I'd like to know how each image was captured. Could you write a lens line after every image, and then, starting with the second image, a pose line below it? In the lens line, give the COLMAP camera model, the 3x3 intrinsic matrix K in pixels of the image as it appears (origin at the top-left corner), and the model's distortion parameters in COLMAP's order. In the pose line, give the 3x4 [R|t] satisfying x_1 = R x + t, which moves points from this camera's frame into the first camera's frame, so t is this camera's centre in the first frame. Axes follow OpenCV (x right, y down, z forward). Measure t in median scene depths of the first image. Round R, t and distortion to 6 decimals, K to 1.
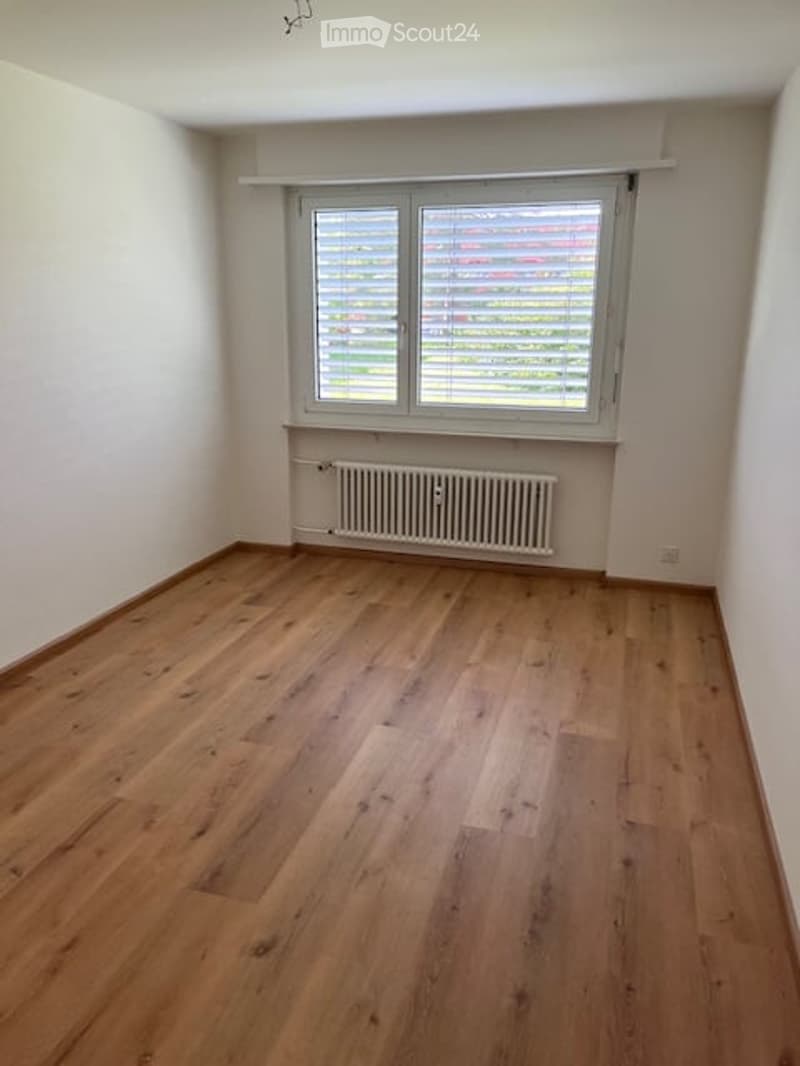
lens RADIAL K [[793.8, 0, 400.0], [0, 793.8, 533.0], [0, 0, 1]] dist [-0.039303, -0.000600]
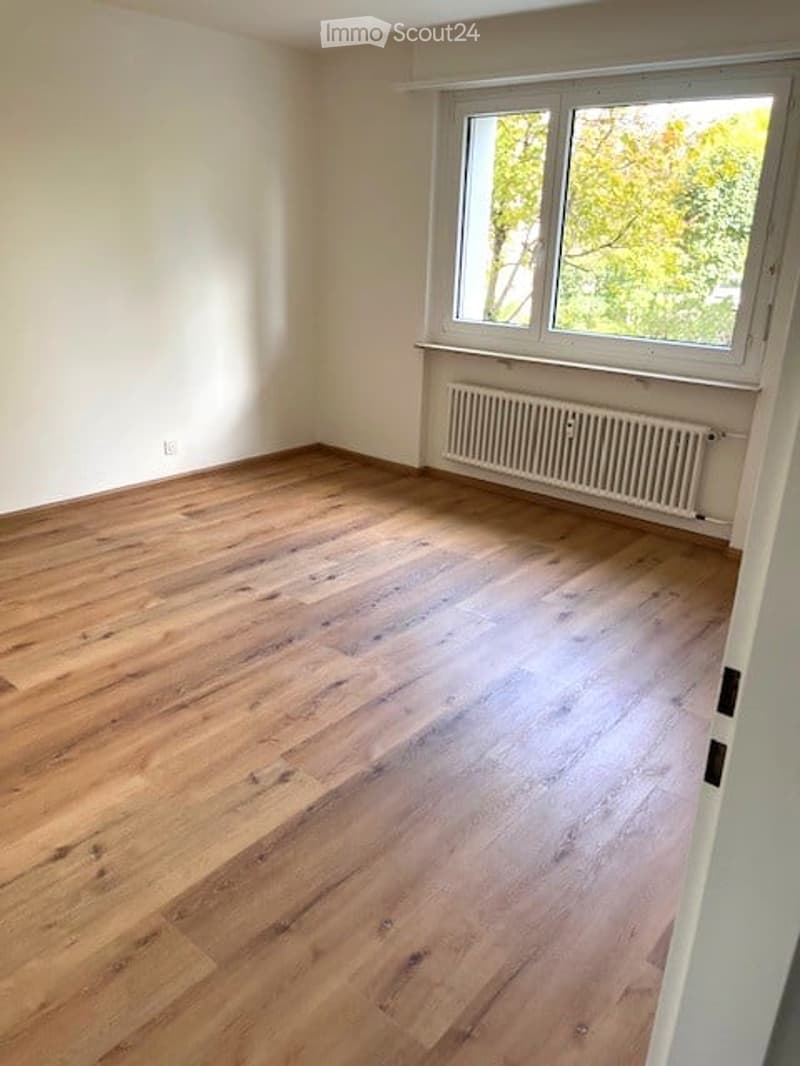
lens RADIAL K [[793.8, 0, 400.0], [0, 793.8, 533.0], [0, 0, 1]] dist [-0.039303, -0.000600]
pose [[0.918280, 0.162916, -0.360860, 0.230958], [-0.143058, 0.986372, 0.081273, 0.021027], [0.369183, -0.023008, 0.929072, 0.078316]]
